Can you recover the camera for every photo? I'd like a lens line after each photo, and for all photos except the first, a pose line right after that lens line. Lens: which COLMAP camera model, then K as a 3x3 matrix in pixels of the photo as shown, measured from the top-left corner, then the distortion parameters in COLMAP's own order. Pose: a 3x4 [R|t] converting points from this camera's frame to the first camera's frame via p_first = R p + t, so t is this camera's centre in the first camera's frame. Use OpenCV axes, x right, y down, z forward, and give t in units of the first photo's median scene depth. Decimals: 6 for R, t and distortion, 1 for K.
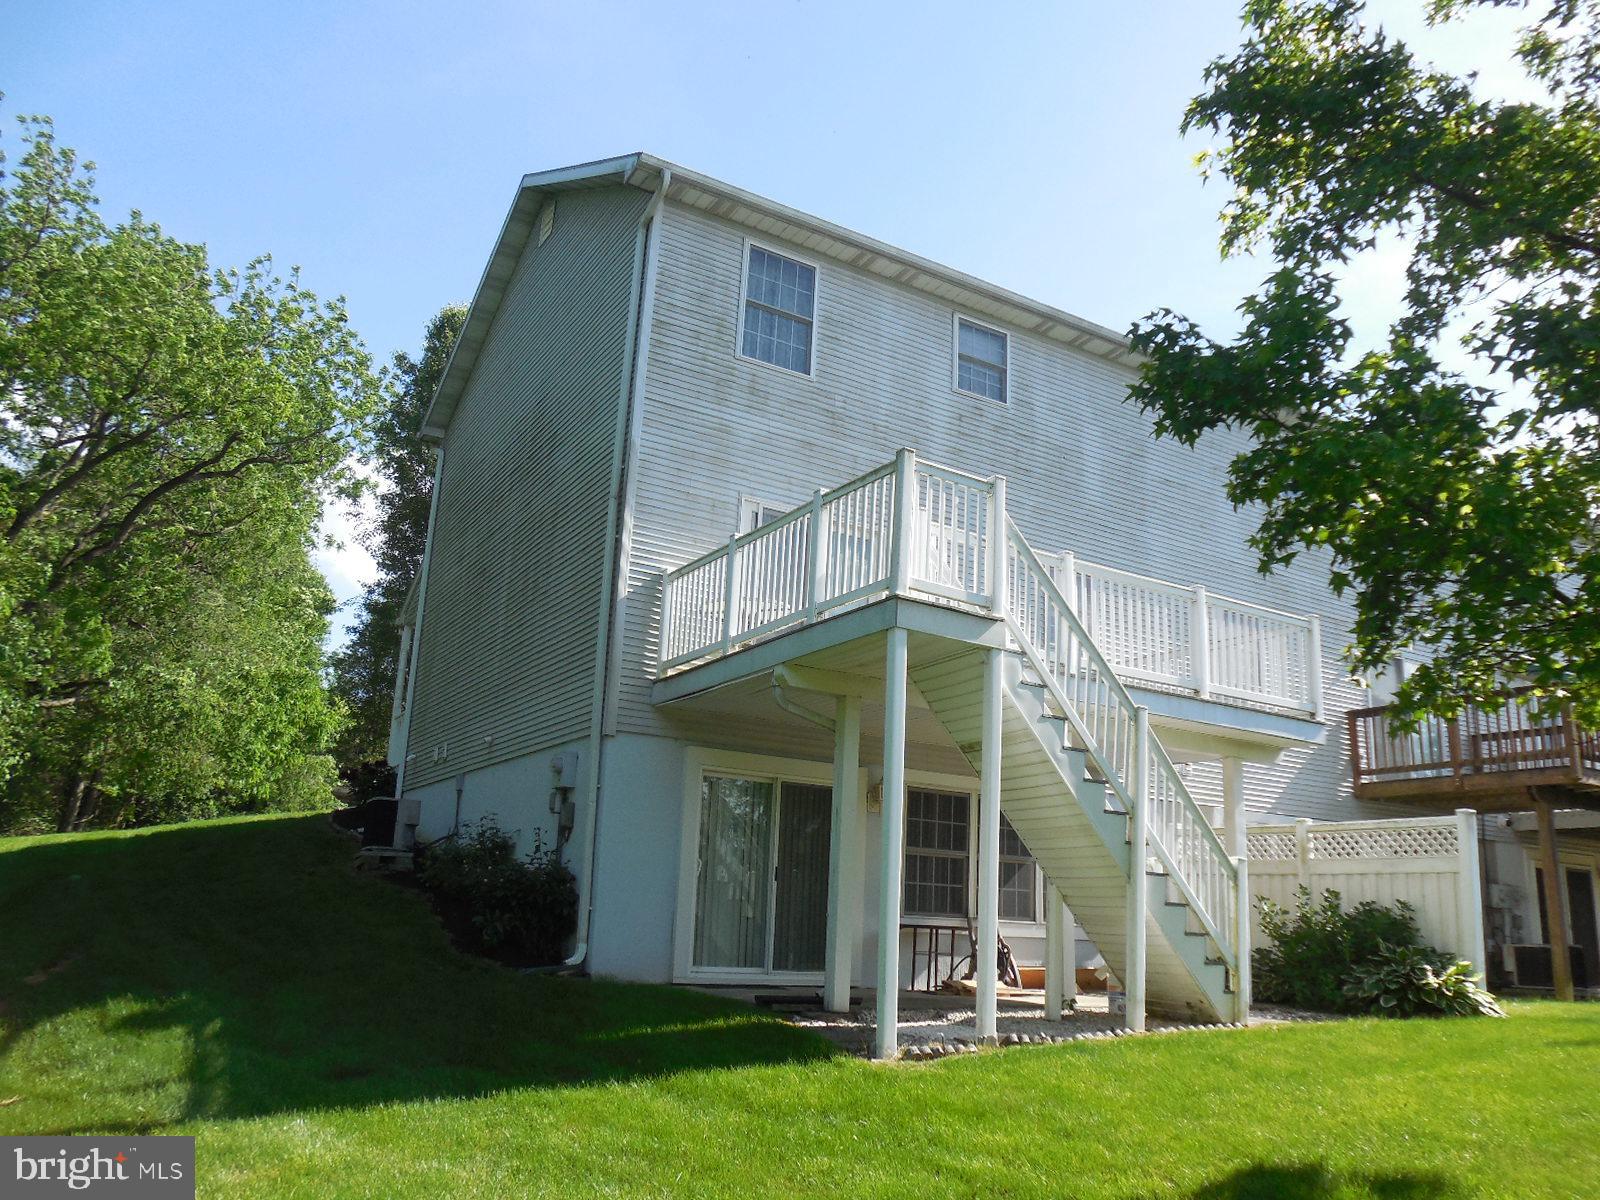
lens RADIAL K [[1238.2, 0, 855.0], [0, 1238.2, 601.9], [0, 0, 1]] dist [-0.077940, 0.063047]
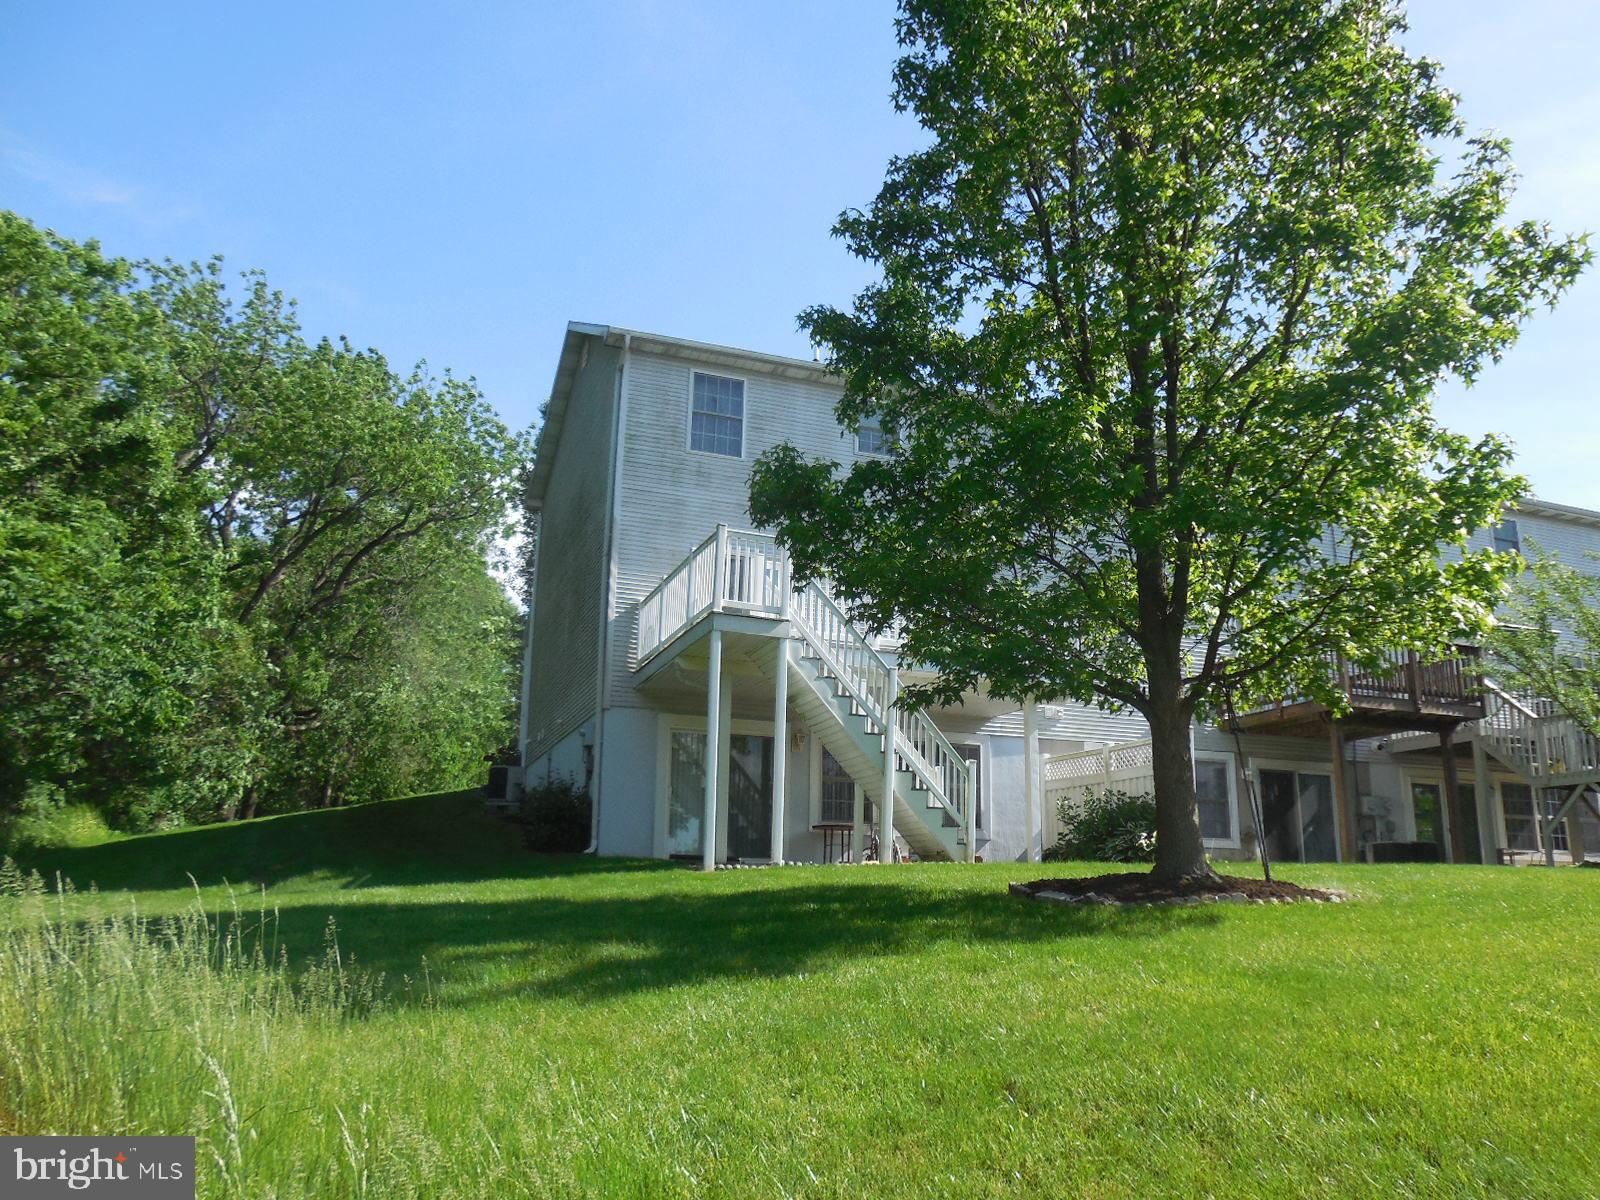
lens RADIAL K [[1238.2, 0, 855.0], [0, 1238.2, 601.9], [0, 0, 1]] dist [-0.077940, 0.063047]
pose [[0.984403, -0.073169, -0.159989, 0.324224], [0.073883, 0.997266, -0.001491, -0.001347], [0.159661, -0.010353, 0.987118, -0.430961]]
